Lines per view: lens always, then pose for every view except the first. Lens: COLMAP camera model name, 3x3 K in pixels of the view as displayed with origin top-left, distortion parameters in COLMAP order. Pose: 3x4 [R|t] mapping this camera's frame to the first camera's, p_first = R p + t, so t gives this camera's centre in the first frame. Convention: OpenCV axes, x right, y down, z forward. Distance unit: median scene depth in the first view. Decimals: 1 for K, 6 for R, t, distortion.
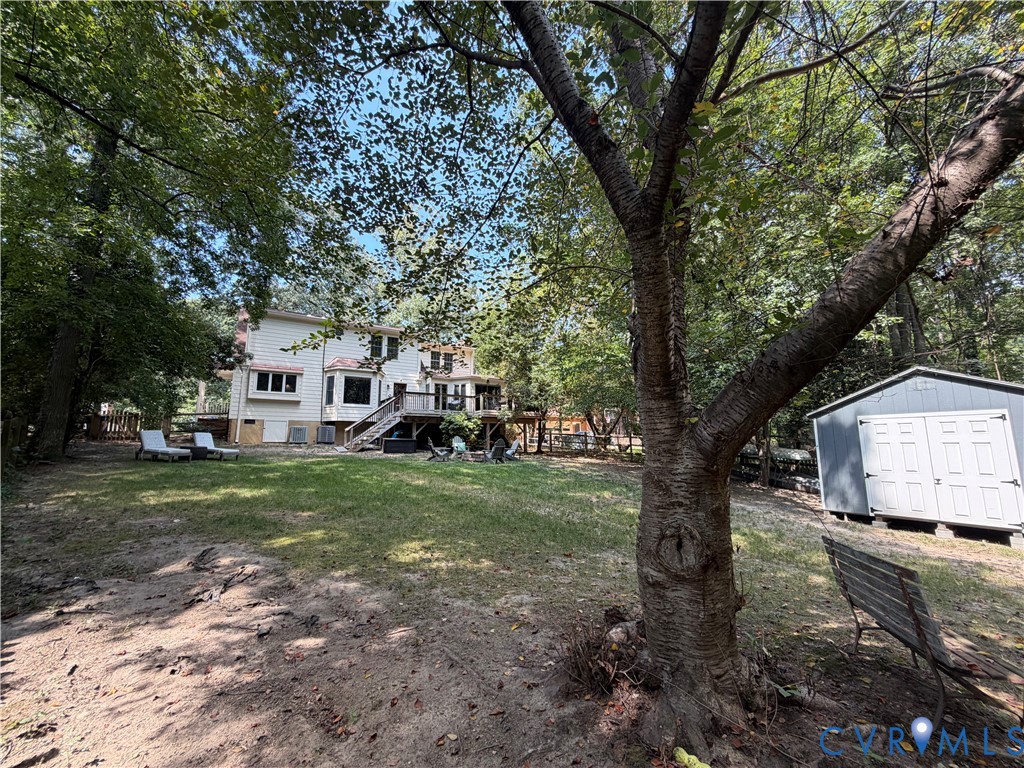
lens RADIAL K [[407.0, 0, 512.0], [0, 407.0, 384.0], [0, 0, 1]] dist [0.000236, 0.000043]
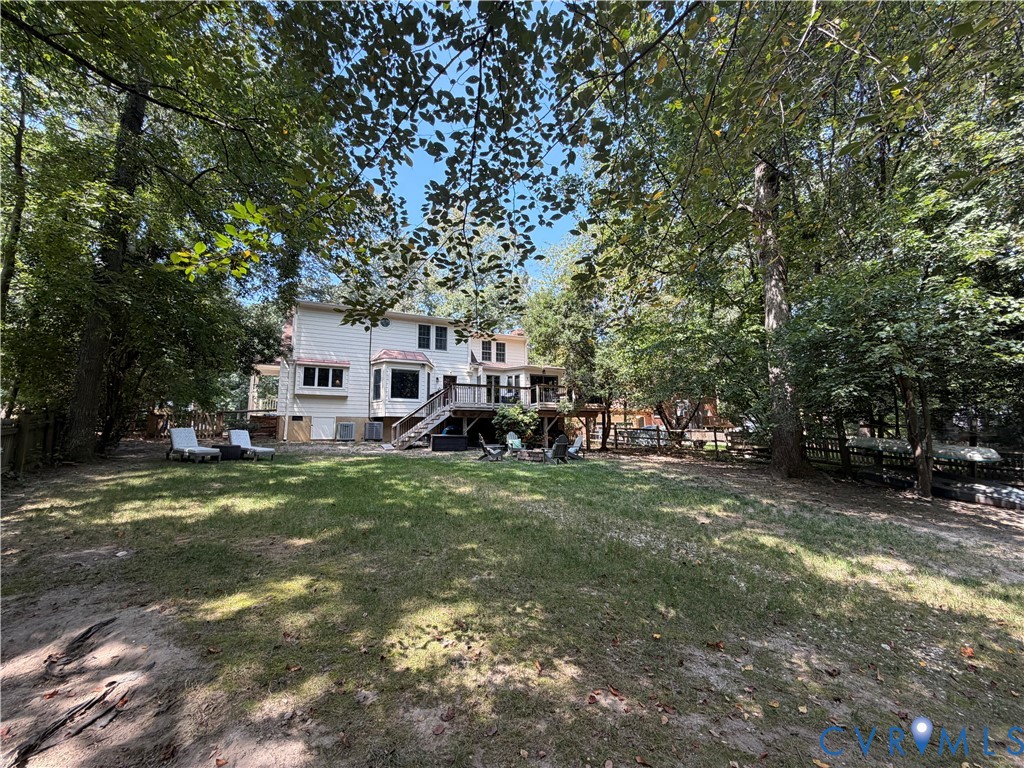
lens RADIAL K [[407.0, 0, 512.0], [0, 407.0, 384.0], [0, 0, 1]] dist [0.000236, 0.000043]
pose [[0.991117, -0.022588, -0.131059, -0.013994], [0.024006, 0.999669, 0.009247, 0.014442], [0.130807, -0.012311, 0.991331, 0.111816]]
